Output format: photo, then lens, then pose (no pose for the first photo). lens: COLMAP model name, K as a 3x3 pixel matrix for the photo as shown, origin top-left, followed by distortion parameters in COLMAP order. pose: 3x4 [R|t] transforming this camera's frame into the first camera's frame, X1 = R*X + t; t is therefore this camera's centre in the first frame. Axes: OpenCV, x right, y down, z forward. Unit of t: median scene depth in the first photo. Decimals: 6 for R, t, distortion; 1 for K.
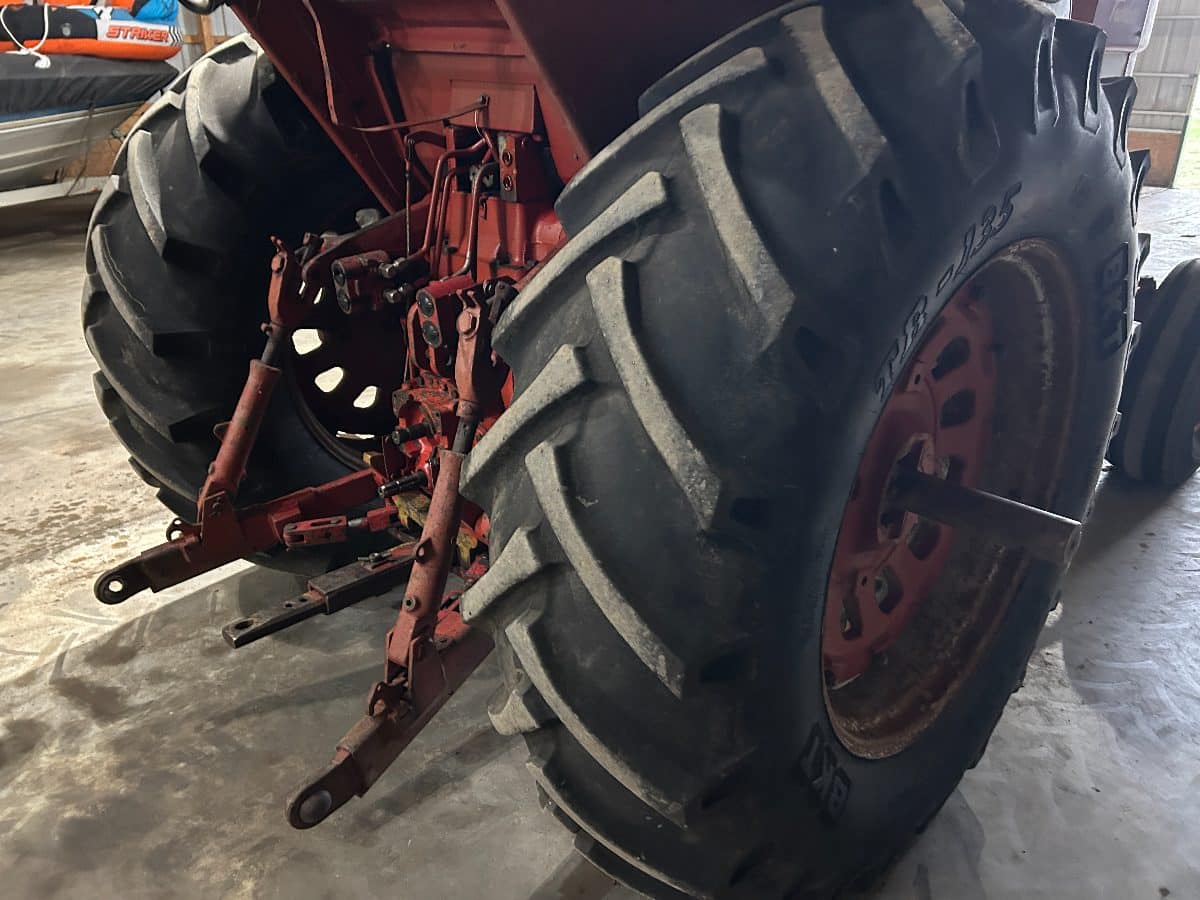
lens RADIAL K [[909.8, 0, 605.4], [0, 909.8, 450.6], [0, 0, 1]] dist [0.072250, -0.093274]
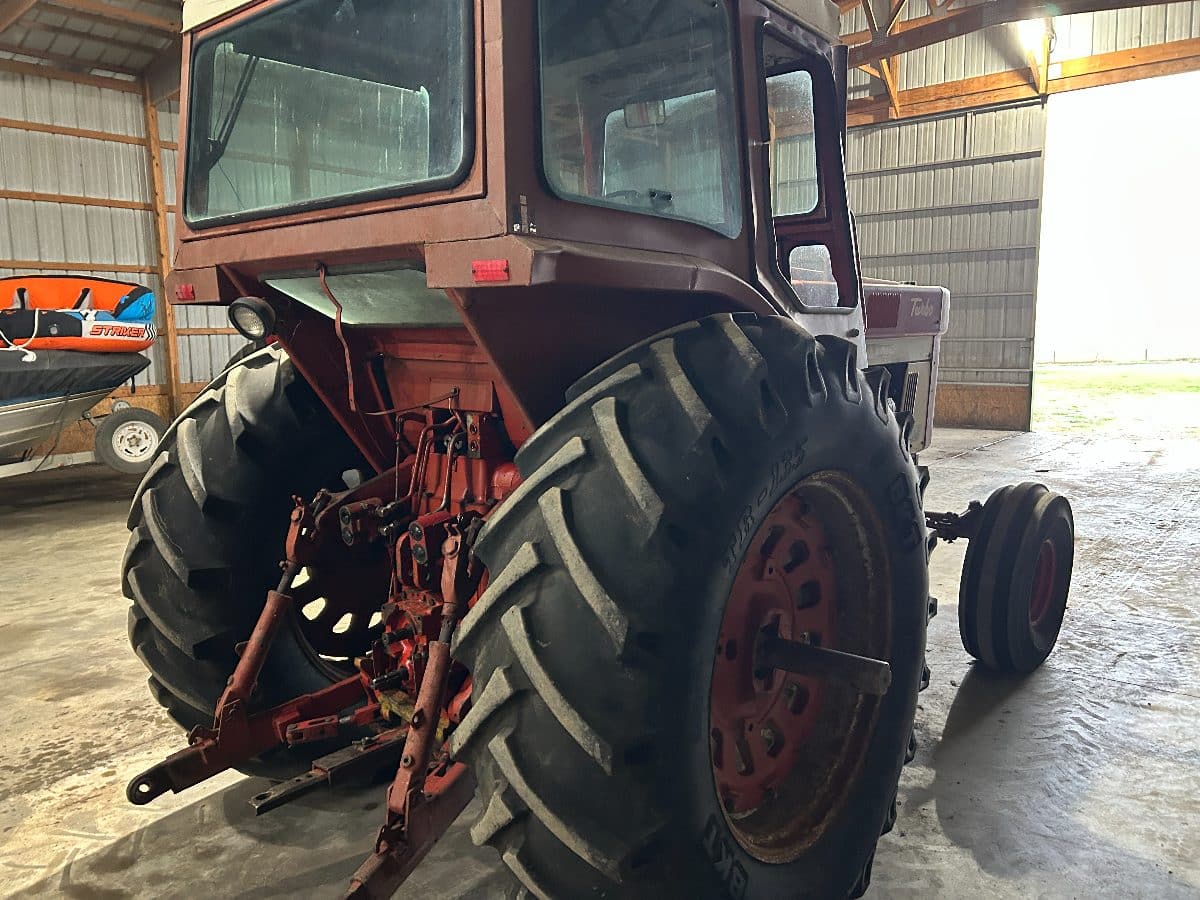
lens RADIAL K [[906.1, 0, 599.2], [0, 906.1, 460.0], [0, 0, 1]] dist [0.079491, -0.110833]
pose [[0.996696, -0.034551, 0.073509, -0.017104], [0.052484, 0.964662, -0.258212, 0.094139], [-0.061990, 0.261217, 0.963288, -0.332804]]
